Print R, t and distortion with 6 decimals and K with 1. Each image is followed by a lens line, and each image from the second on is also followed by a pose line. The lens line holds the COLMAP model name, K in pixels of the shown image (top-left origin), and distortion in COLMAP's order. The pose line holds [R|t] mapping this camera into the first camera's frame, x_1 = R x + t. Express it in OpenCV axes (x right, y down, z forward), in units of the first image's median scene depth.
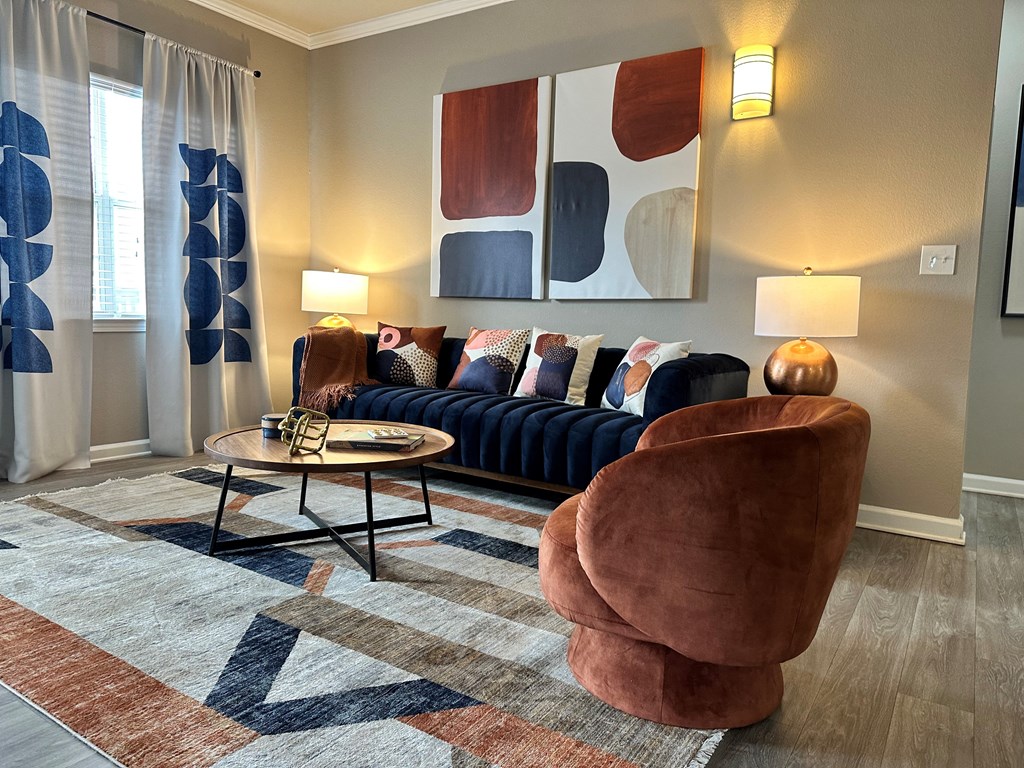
lens RADIAL K [[727.8, 0, 510.8], [0, 727.8, 379.3], [0, 0, 1]] dist [0.036866, -0.046738]
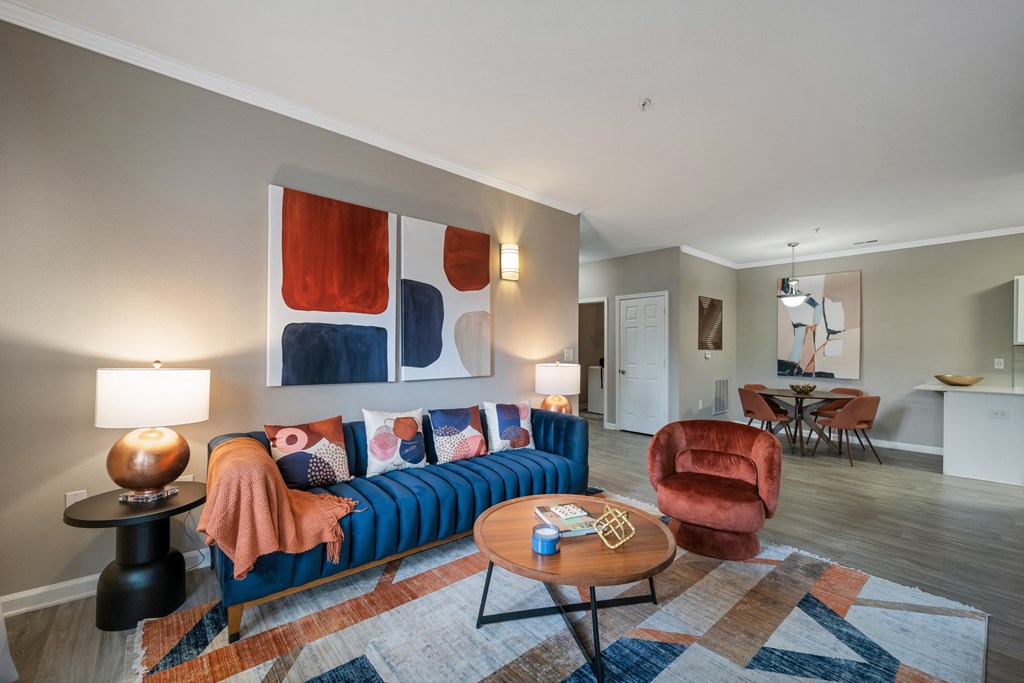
lens RADIAL K [[424.3, 0, 512.0], [0, 424.3, 341.5], [0, 0, 1]] dist [-0.001623, -0.000409]
pose [[0.274817, -0.009746, 0.961447, -0.660041], [0.082900, 0.996465, -0.013595, -0.163486], [-0.957916, 0.083441, 0.274653, 0.633231]]
